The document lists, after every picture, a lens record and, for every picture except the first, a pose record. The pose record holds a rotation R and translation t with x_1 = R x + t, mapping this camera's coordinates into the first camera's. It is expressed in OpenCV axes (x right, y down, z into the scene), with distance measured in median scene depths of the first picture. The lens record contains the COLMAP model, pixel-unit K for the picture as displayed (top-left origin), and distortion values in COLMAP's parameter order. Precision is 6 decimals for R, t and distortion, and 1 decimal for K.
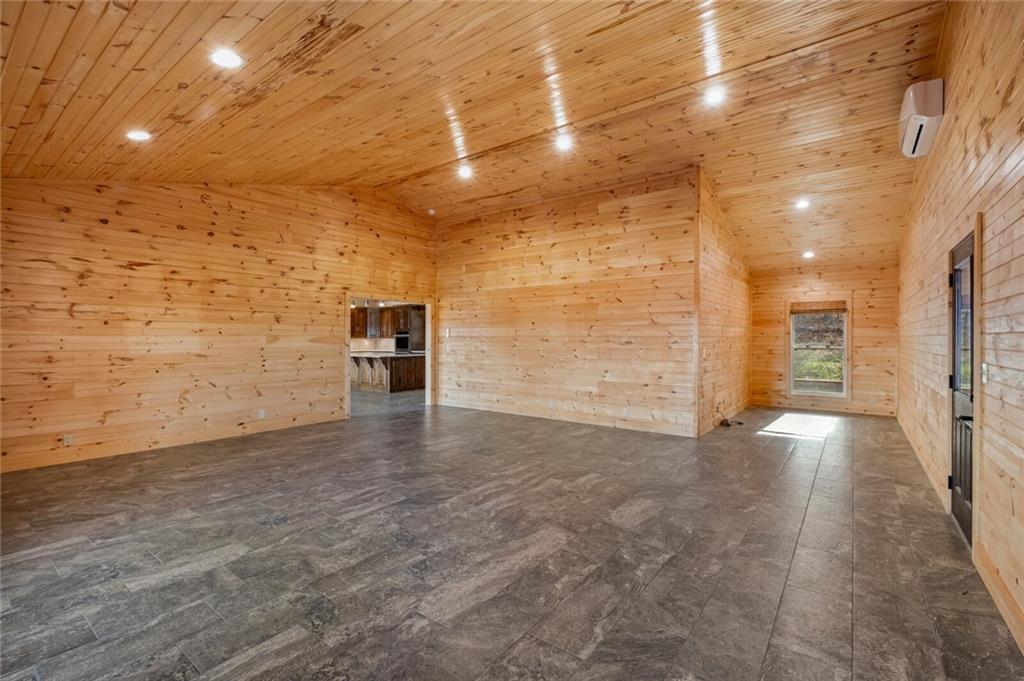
lens RADIAL K [[457.1, 0, 515.5], [0, 457.1, 339.6], [0, 0, 1]] dist [-0.003500, -0.001598]
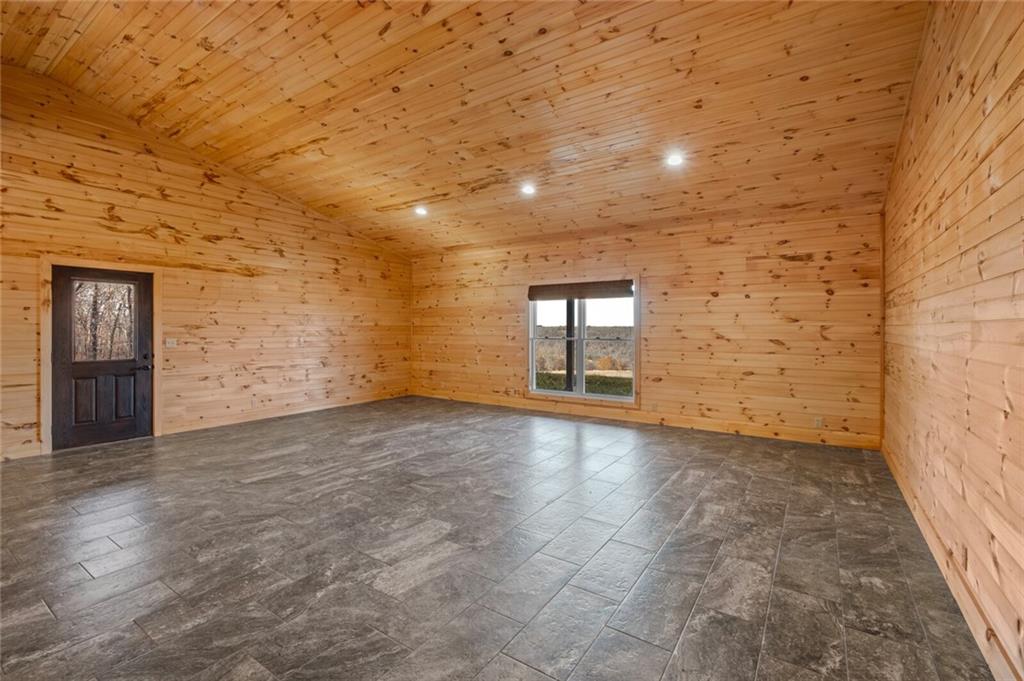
lens RADIAL K [[457.1, 0, 514.1], [0, 457.1, 331.3], [0, 0, 1]] dist [-0.003500, -0.001598]
pose [[-0.998661, -0.003270, -0.051626, -0.309727], [-0.003911, 0.999916, 0.012323, -0.008002], [0.051581, 0.012509, -0.998590, 1.996686]]
